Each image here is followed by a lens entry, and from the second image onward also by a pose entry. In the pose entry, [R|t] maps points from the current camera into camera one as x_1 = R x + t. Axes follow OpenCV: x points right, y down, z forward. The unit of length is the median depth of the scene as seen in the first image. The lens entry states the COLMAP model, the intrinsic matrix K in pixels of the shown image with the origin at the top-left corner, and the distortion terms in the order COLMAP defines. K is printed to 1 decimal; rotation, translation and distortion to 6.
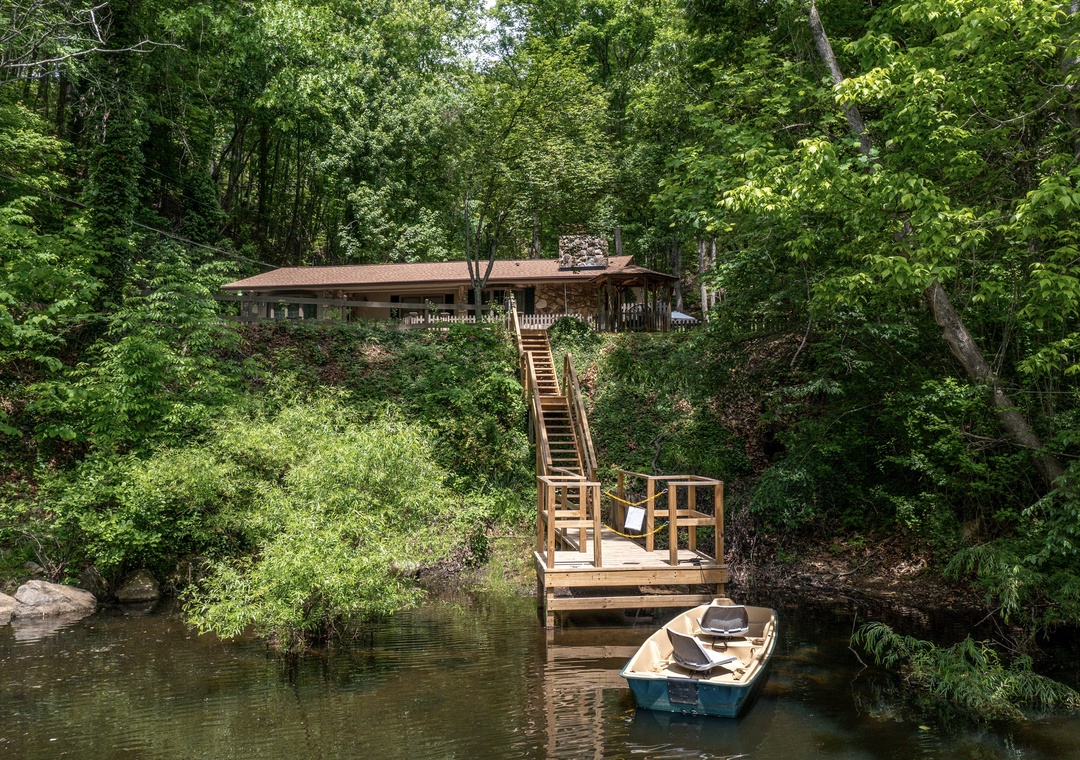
lens RADIAL K [[879.2, 0, 525.3], [0, 879.2, 380.6], [0, 0, 1]] dist [0.000155, 0.000924]
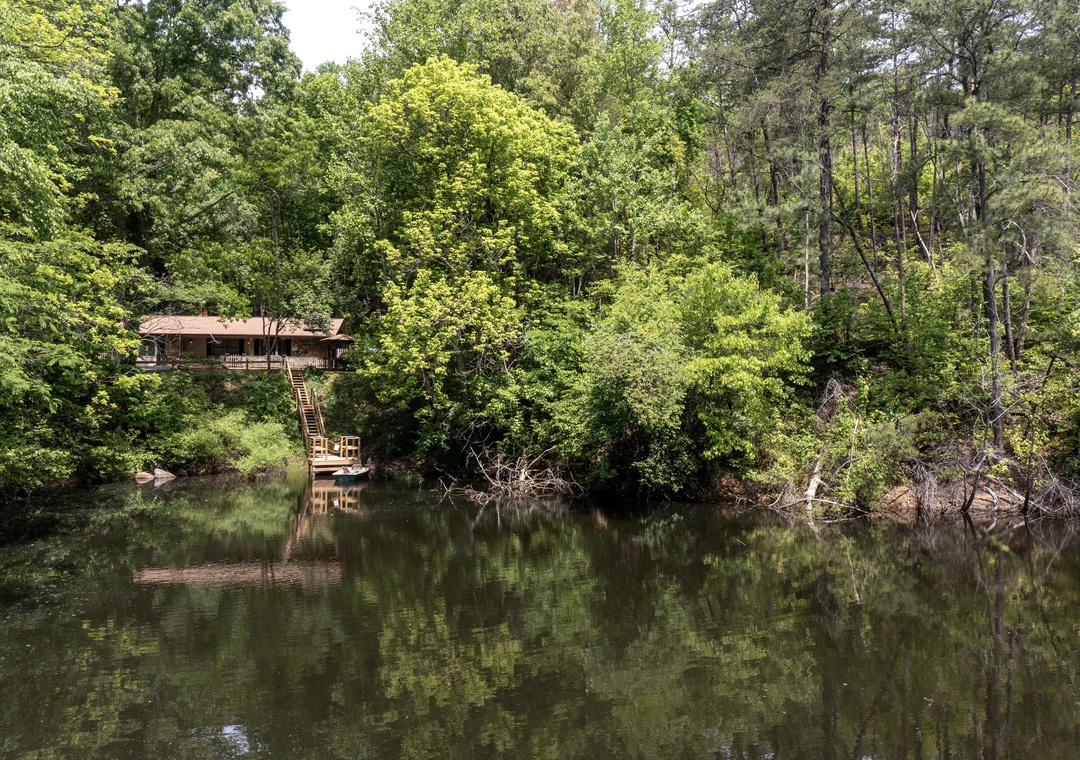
lens RADIAL K [[879.2, 0, 525.3], [0, 879.2, 380.6], [0, 0, 1]] dist [0.000155, 0.000924]
pose [[0.951276, 0.008382, 0.308227, -0.212907], [-0.022336, 0.998877, 0.041772, -0.241186], [-0.307531, -0.046621, 0.950395, -2.228597]]
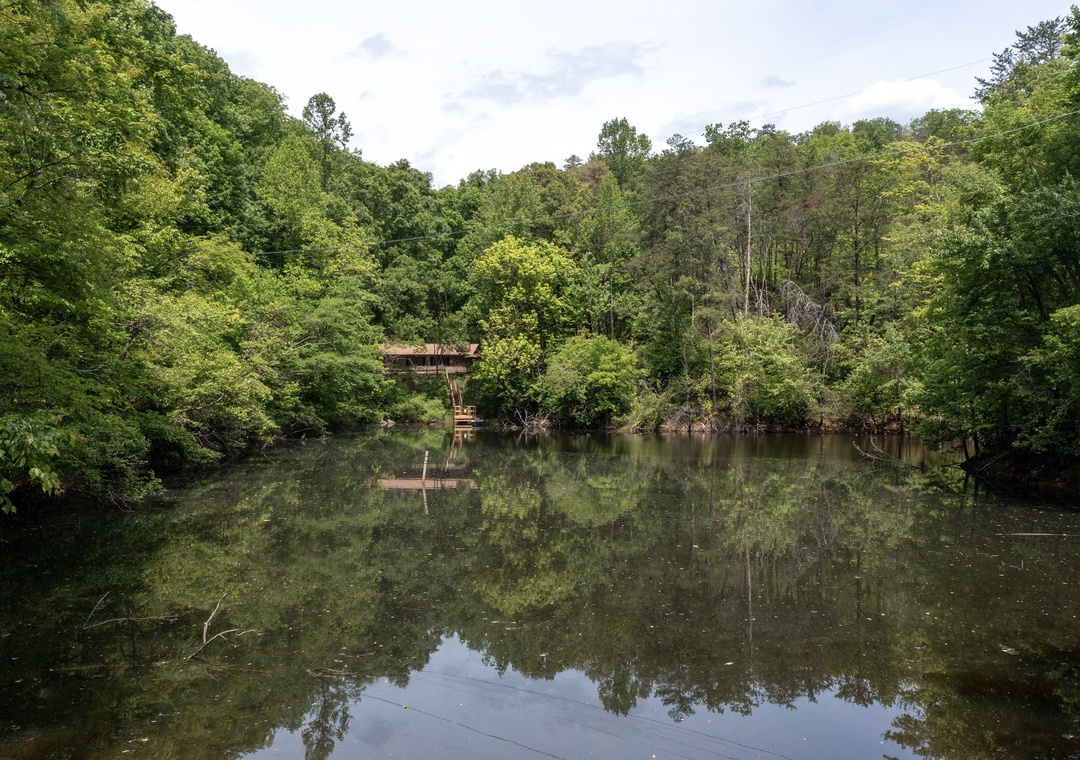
lens RADIAL K [[879.2, 0, 525.3], [0, 879.2, 380.6], [0, 0, 1]] dist [0.000155, 0.000924]
pose [[0.993256, 0.000814, 0.115938, -0.216819], [-0.007420, 0.998372, 0.056559, -0.474575], [-0.115703, -0.057038, 0.991645, -5.744918]]
